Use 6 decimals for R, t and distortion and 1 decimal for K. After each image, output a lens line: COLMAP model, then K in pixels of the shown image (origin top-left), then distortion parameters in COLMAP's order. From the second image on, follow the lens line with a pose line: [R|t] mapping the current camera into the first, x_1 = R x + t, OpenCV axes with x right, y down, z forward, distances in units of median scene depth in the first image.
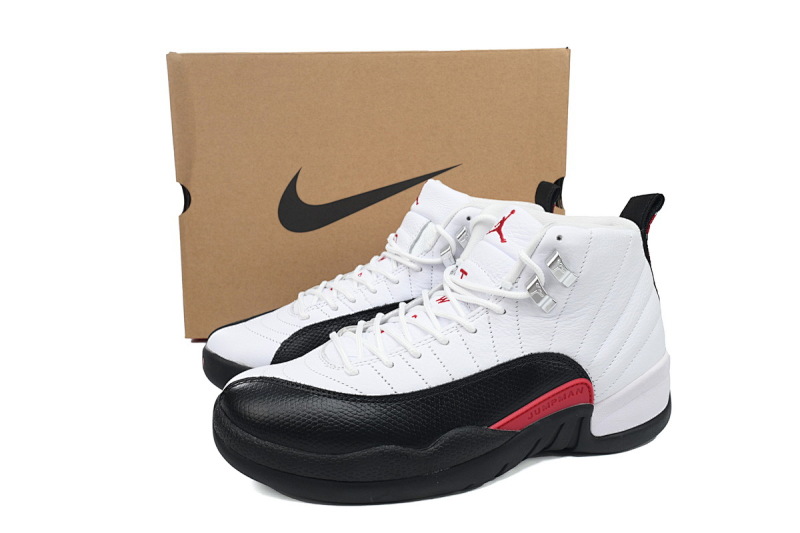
lens RADIAL K [[537.9, 0, 400.5], [0, 537.9, 267.1], [0, 0, 1]] dist [0.000704, -0.000335]
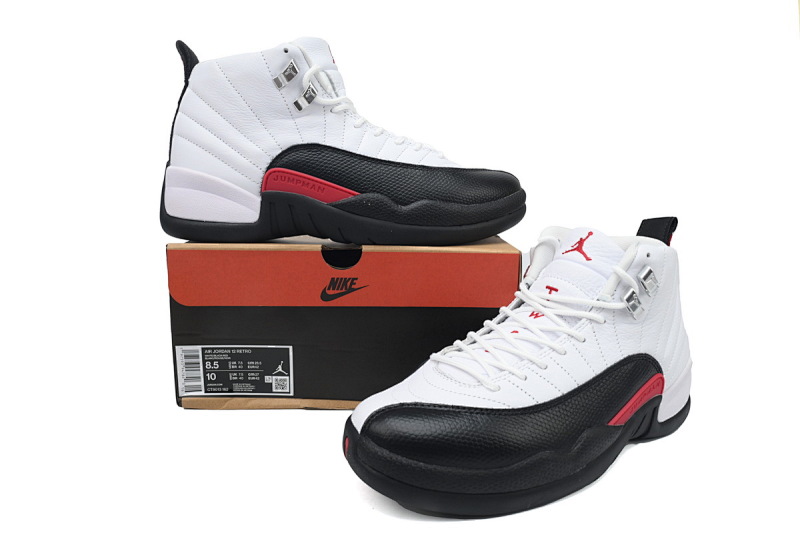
lens RADIAL K [[537.9, 0, 403.2], [0, 537.9, 263.9], [0, 0, 1]] dist [0.000704, -0.000335]
pose [[0.953087, -0.036381, 0.300503, -0.553330], [0.049728, 0.998081, -0.036885, -0.017015], [-0.298584, 0.050098, 0.953067, 0.034958]]
